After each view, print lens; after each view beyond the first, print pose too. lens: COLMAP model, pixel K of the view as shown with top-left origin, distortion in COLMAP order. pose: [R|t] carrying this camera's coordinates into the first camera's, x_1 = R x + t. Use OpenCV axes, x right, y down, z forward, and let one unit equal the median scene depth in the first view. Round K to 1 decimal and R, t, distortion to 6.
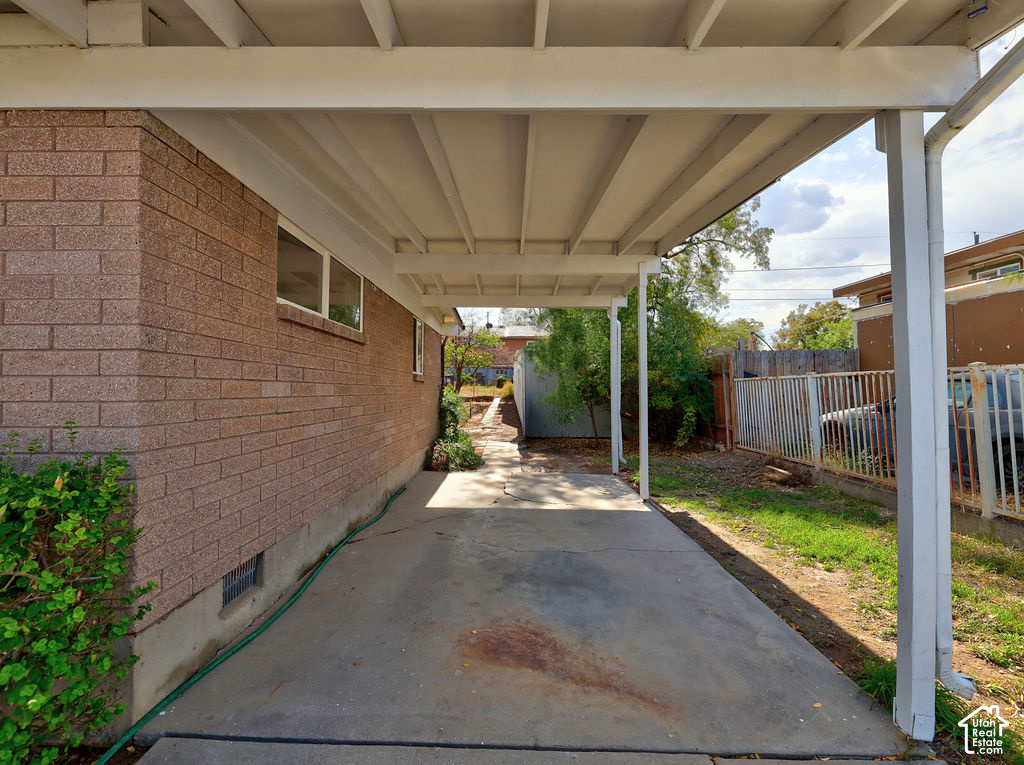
lens RADIAL K [[485.1, 0, 509.6], [0, 485.1, 391.6], [0, 0, 1]] dist [-0.000693, 0.000258]
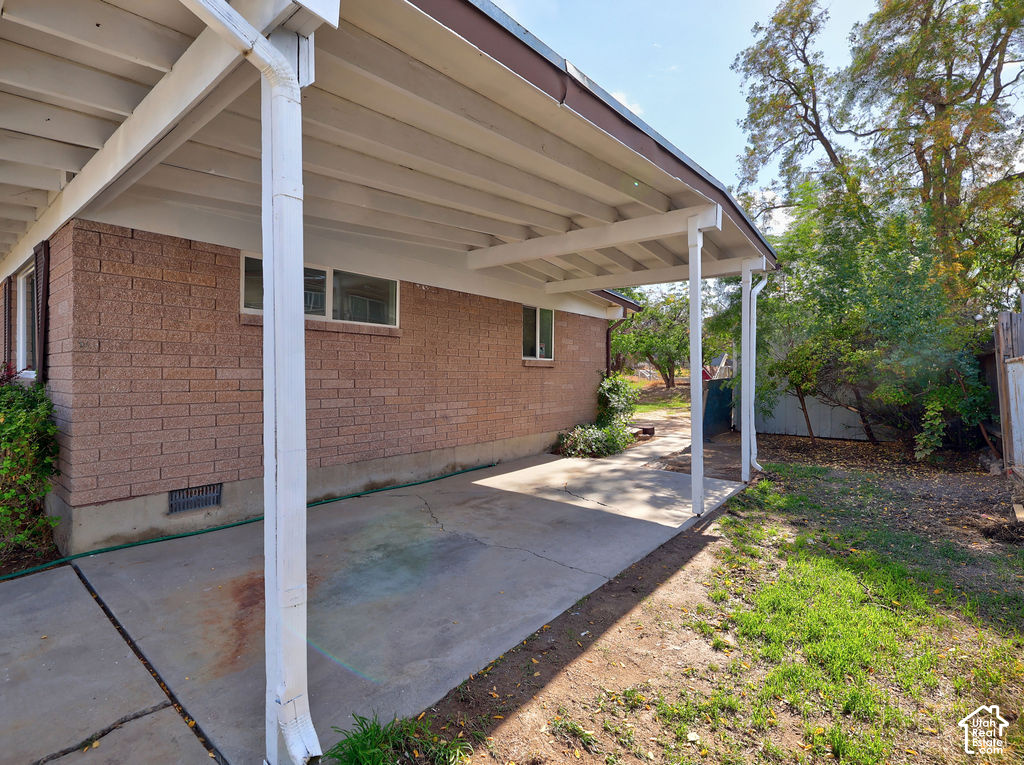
lens RADIAL K [[485.1, 0, 513.8], [0, 485.1, 371.8], [0, 0, 1]] dist [-0.000693, 0.000258]
pose [[0.782330, -0.001538, -0.622862, 0.843412], [-0.004549, 0.999956, -0.008183, -0.003169], [0.622847, 0.009235, 0.782289, 0.297101]]
